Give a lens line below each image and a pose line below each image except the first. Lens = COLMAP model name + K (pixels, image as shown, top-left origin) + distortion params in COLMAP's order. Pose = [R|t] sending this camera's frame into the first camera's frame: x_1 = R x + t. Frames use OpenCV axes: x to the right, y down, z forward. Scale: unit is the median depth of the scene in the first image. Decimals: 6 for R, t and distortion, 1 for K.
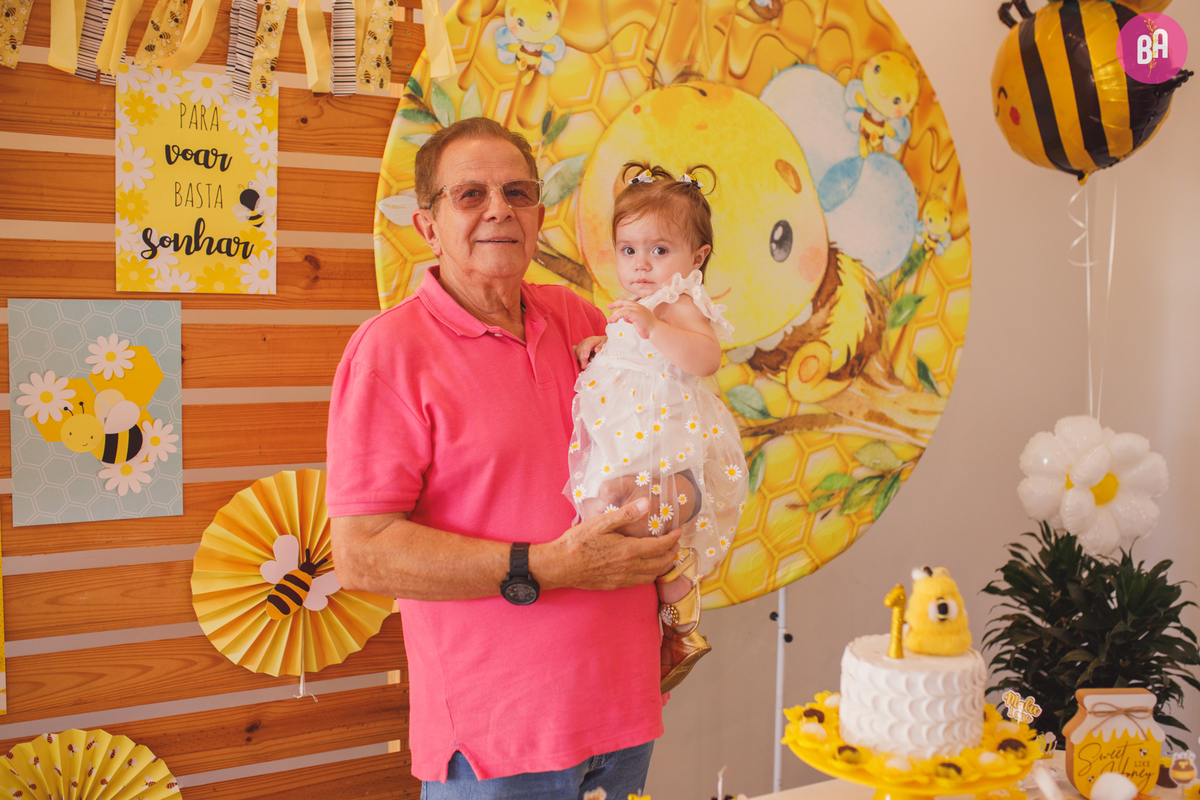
lens RADIAL K [[1215.3, 0, 637.9], [0, 1215.3, 390.0], [0, 0, 1]] dist [-0.075901, 0.121230]
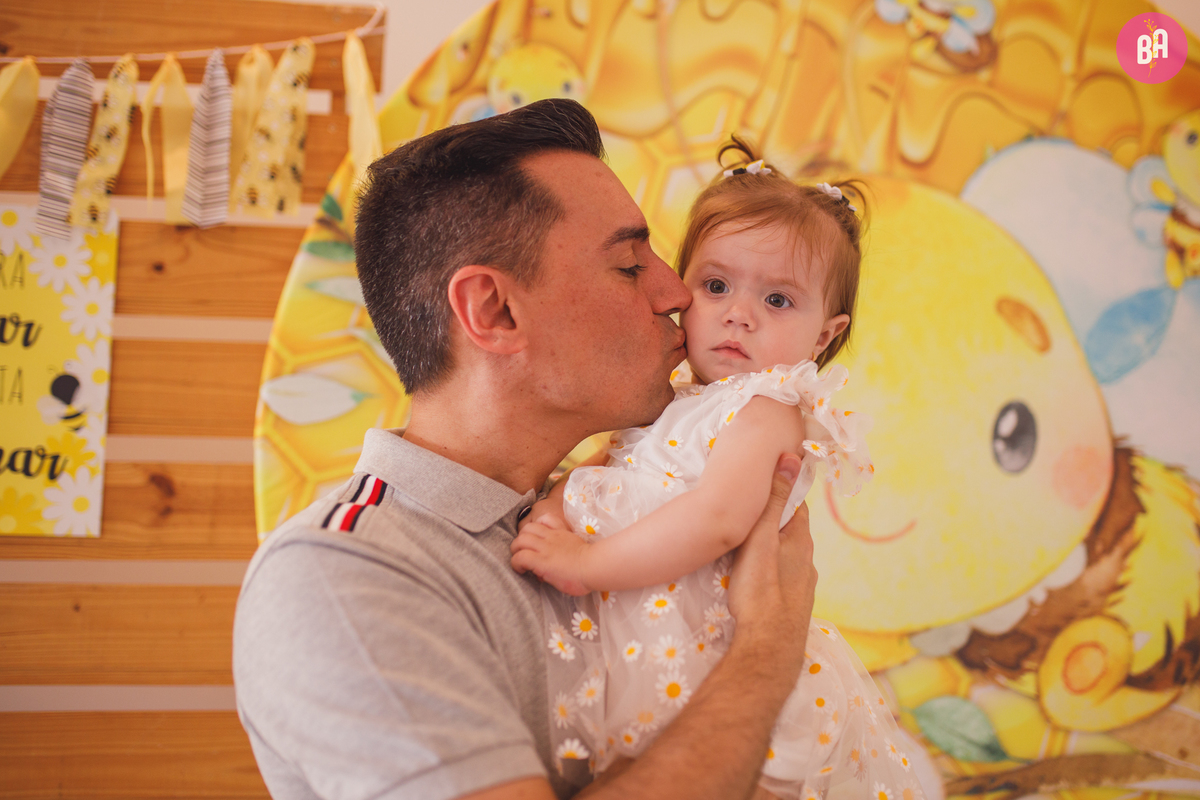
lens RADIAL K [[1259.3, 0, 639.5], [0, 1259.3, 366.3], [0, 0, 1]] dist [-0.081721, 0.141954]
pose [[0.932176, -0.055875, -0.357668, 0.170983], [-0.021637, 0.977650, -0.209121, -0.030050], [0.361359, 0.202676, 0.910133, 0.411384]]
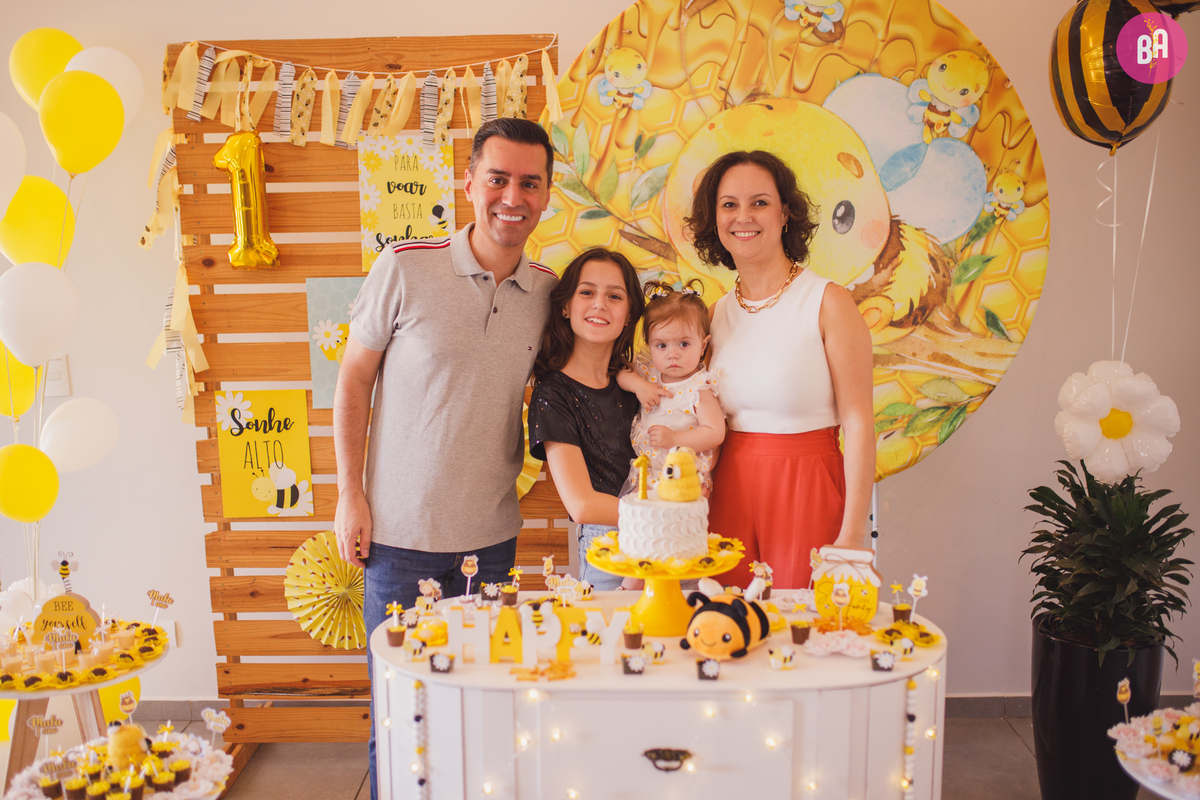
lens RADIAL K [[1207.4, 0, 575.5], [0, 1207.4, 413.1], [0, 0, 1]] dist [-0.074386, 0.120456]
pose [[0.862221, 0.041493, -0.504830, 0.536743], [-0.008435, 0.997677, 0.067594, -0.000898], [0.506462, -0.054023, 0.860569, -0.242534]]
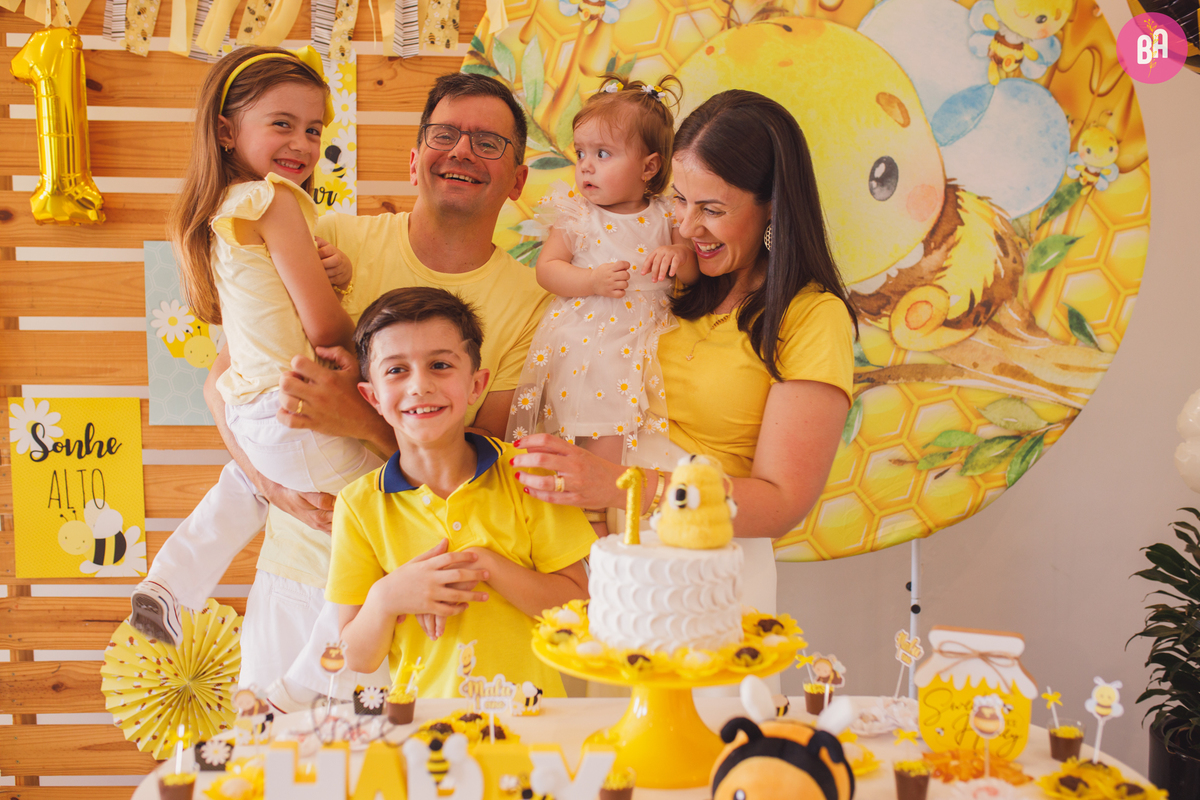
lens RADIAL K [[1155.0, 0, 604.9], [0, 1155.0, 408.1], [0, 0, 1]] dist [-0.069387, 0.107819]
pose [[0.897694, 0.022967, -0.440020, 0.331502], [-0.028049, 0.999594, -0.005048, 0.068944], [0.439726, 0.016873, 0.897974, 0.107885]]
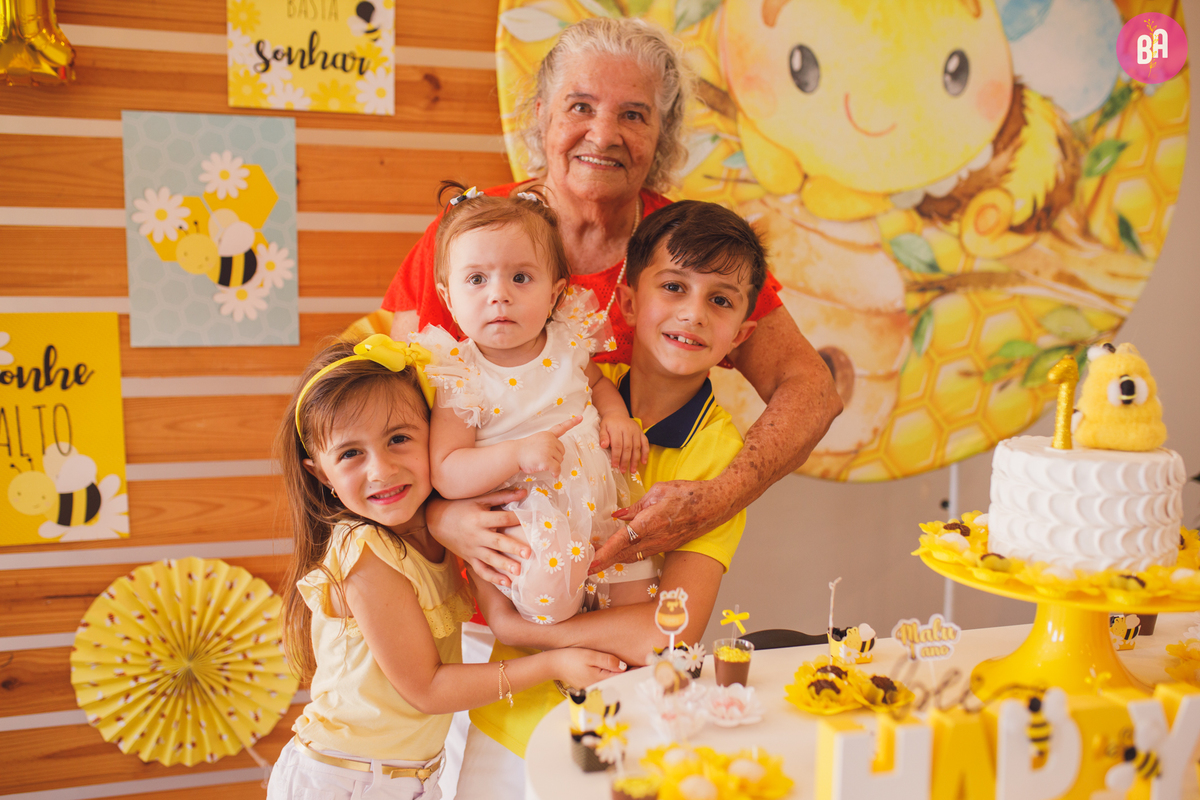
lens RADIAL K [[1155.0, 0, 604.9], [0, 1155.0, 408.1], [0, 0, 1]] dist [-0.069387, 0.107819]
pose [[0.978993, 0.017572, -0.203136, 0.041729], [-0.009858, 0.999194, 0.038924, 0.095900], [0.203656, -0.036104, 0.978377, 0.120793]]
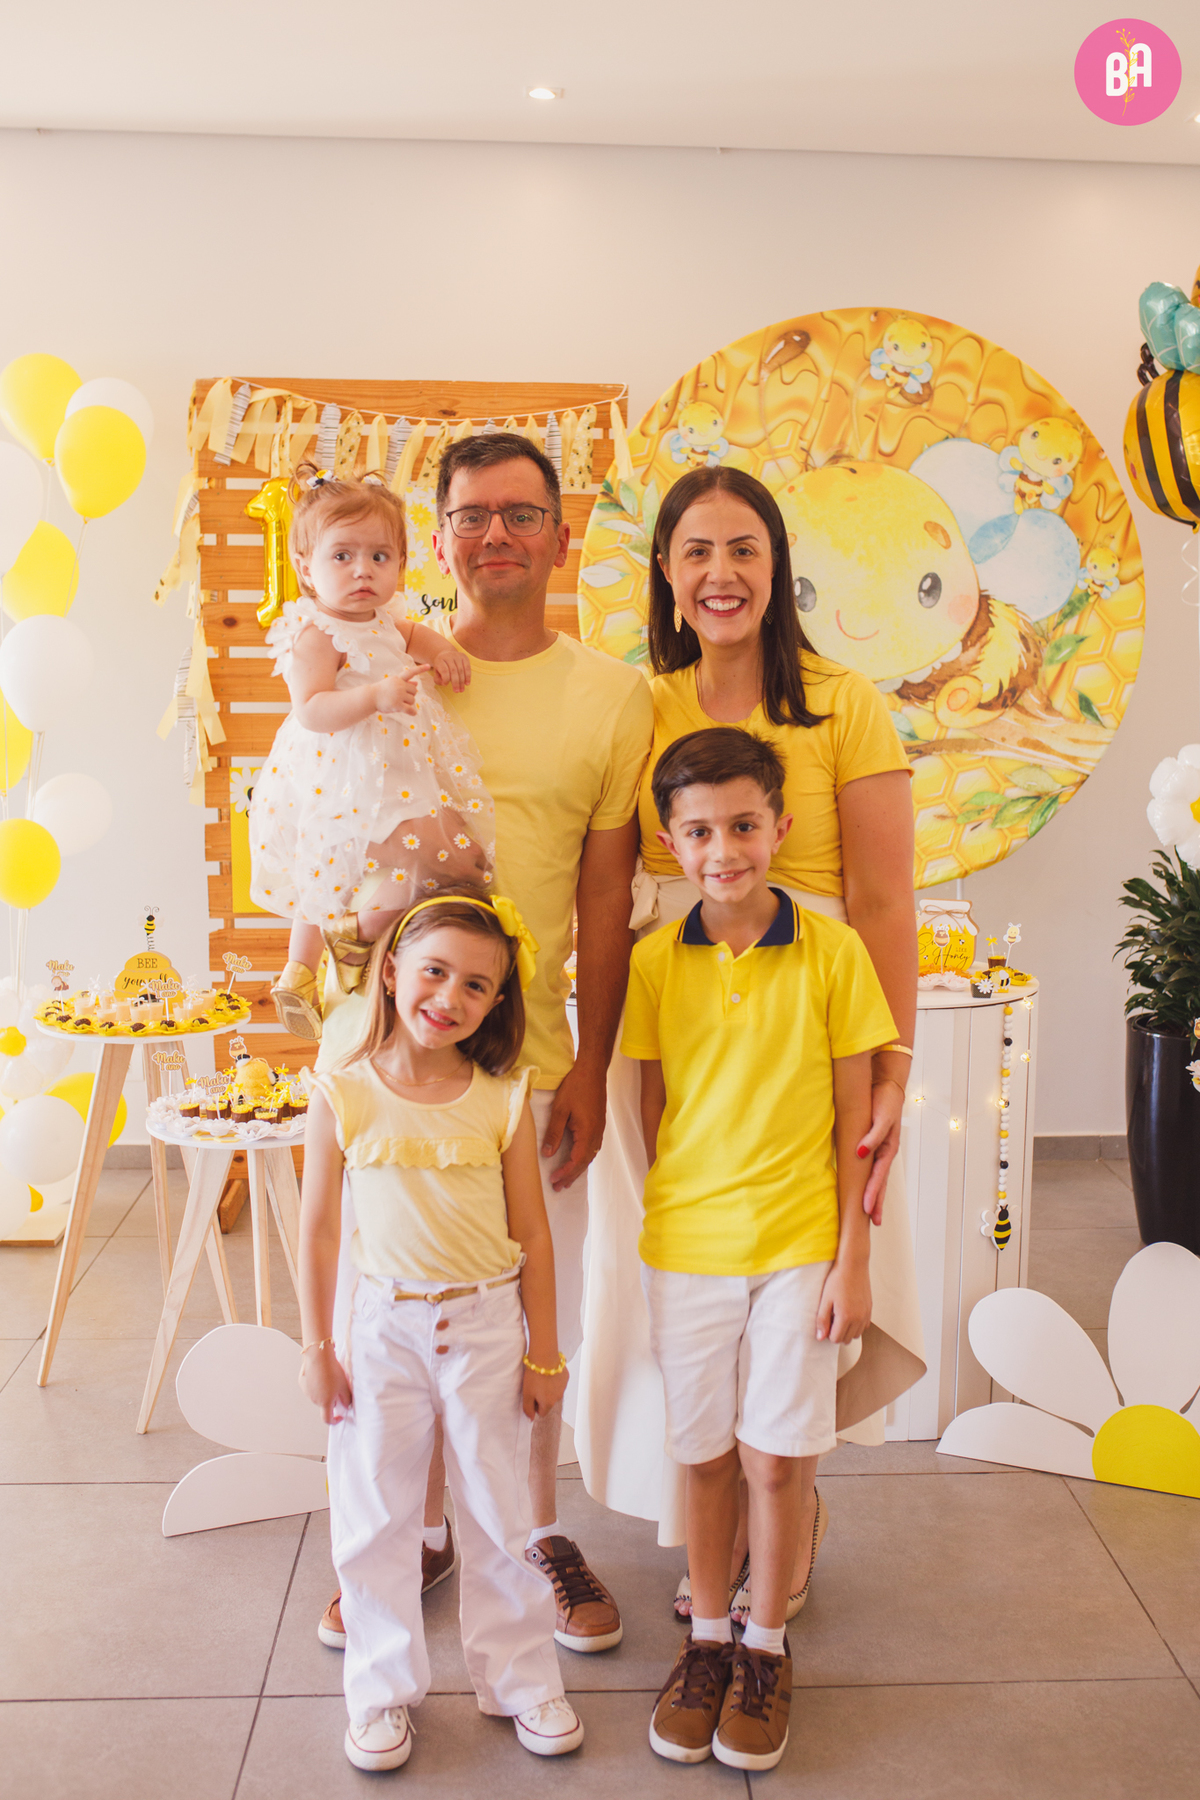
lens RADIAL K [[1889.0, 0, 638.8], [0, 1889.0, 842.5], [0, 0, 1]] dist [-0.081721, 0.141954]
pose [[0.905756, 0.035820, -0.422284, 0.666387], [-0.025945, 0.999239, 0.029110, 0.079372], [0.423005, -0.015410, 0.905996, -0.812079]]
